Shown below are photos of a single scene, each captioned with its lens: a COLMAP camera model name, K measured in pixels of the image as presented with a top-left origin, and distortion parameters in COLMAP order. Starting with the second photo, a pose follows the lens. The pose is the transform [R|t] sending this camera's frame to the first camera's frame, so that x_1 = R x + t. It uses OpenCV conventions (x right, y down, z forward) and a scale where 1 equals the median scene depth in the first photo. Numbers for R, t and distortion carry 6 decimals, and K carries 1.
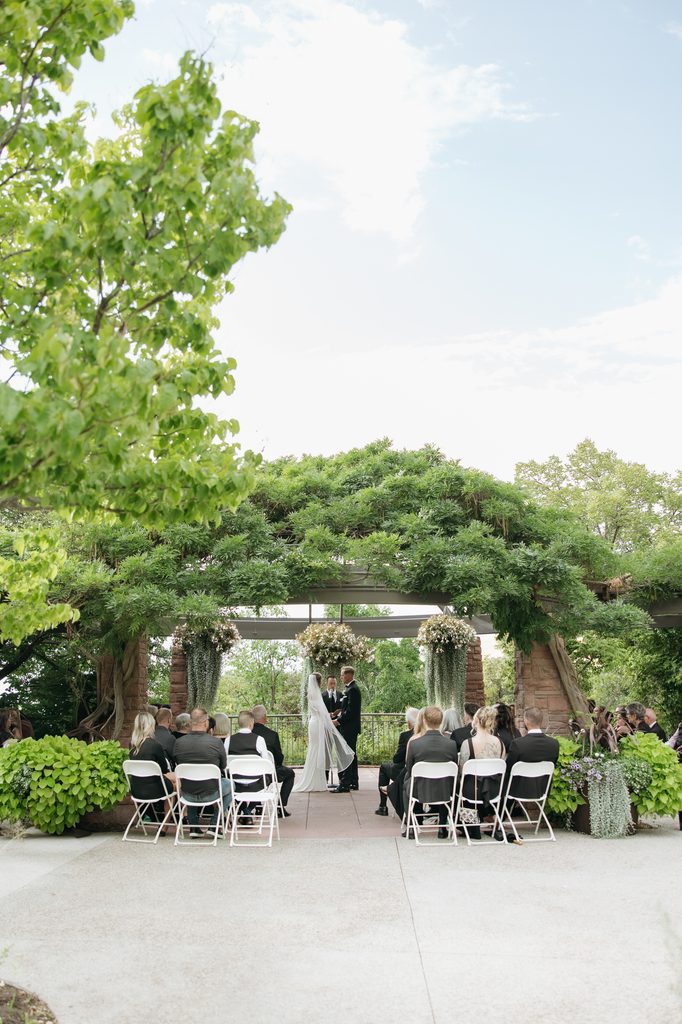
lens RADIAL K [[942.8, 0, 324.2], [0, 942.8, 516.8], [0, 0, 1]] dist [0.018780, 0.002678]
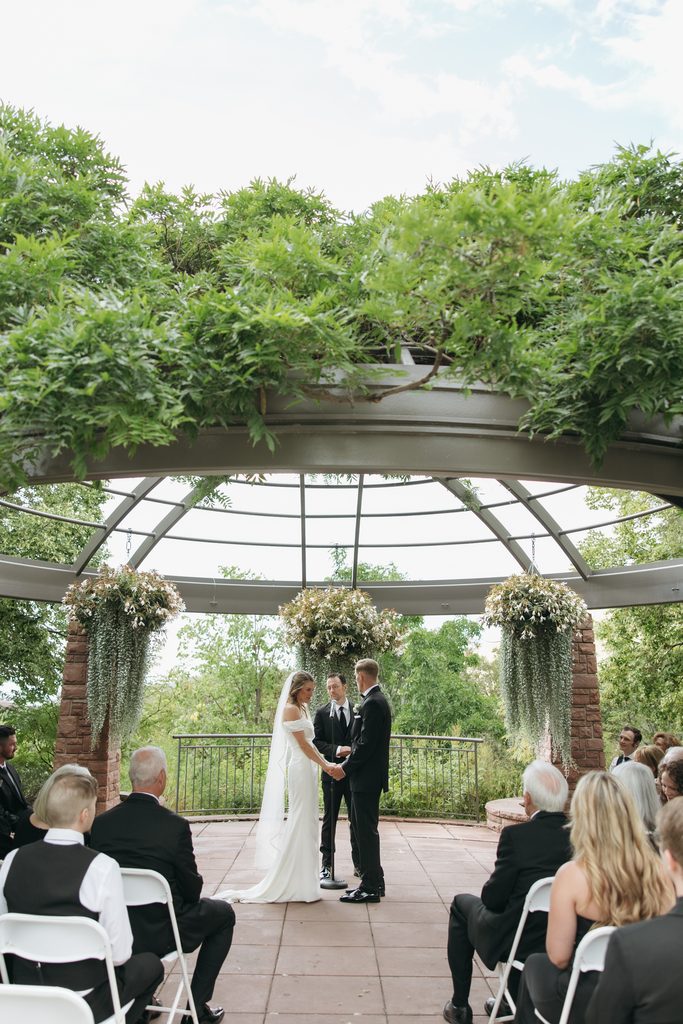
lens RADIAL K [[827.4, 0, 308.1], [0, 827.4, 514.1], [0, 0, 1]] dist [0.003483, -0.004760]
pose [[0.999177, 0.011598, -0.038879, 0.013278], [-0.012543, 0.999630, -0.024137, 0.119558], [0.038585, 0.024605, 0.998952, 0.714859]]
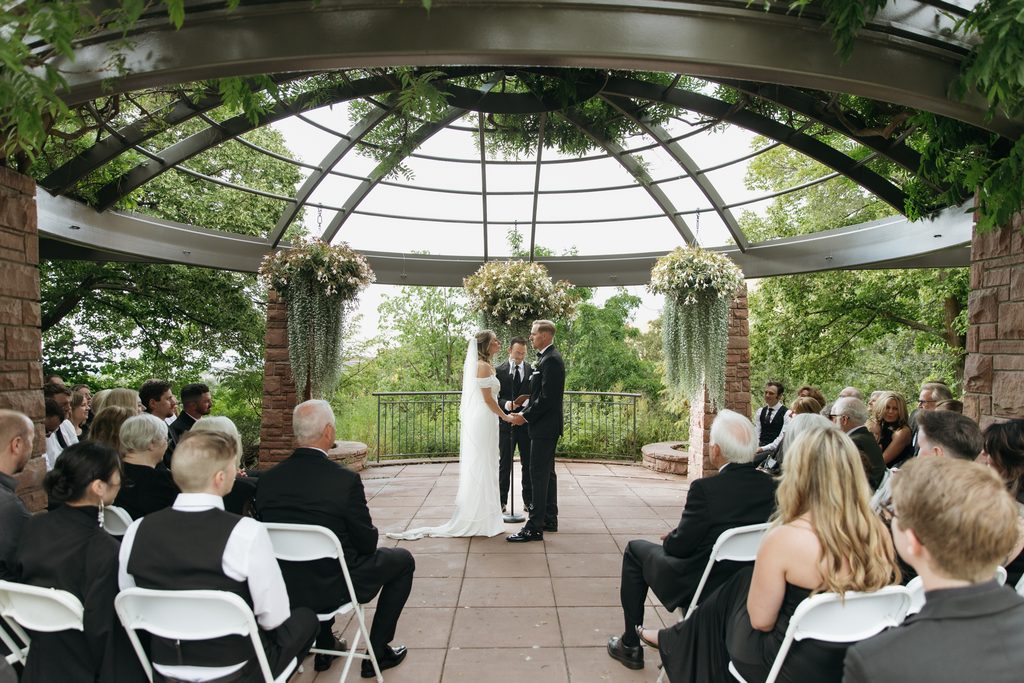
lens RADIAL K [[651.7, 0, 513.7], [0, 651.7, 347.9], [0, 0, 1]] dist [0.016292, 0.002195]
pose [[0.999900, 0.013403, -0.004458, 0.012566], [-0.012491, 0.986397, 0.163905, 0.149103], [0.006594, -0.163833, 0.986466, 0.822305]]
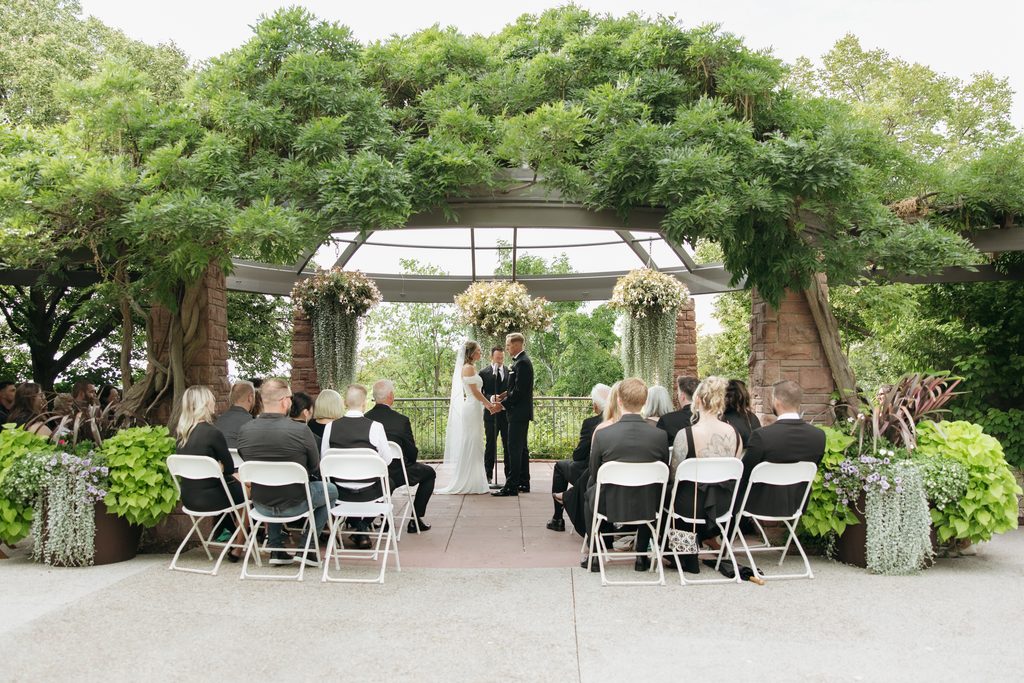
lens RADIAL K [[954.0, 0, 482.1], [0, 954.0, 375.4], [0, 0, 1]] dist [0.014846, 0.010058]
pose [[0.999242, 0.004810, -0.038621, 0.035293], [0.002011, 0.984626, 0.174662, 0.079821], [0.038867, -0.174607, 0.983871, 0.333595]]
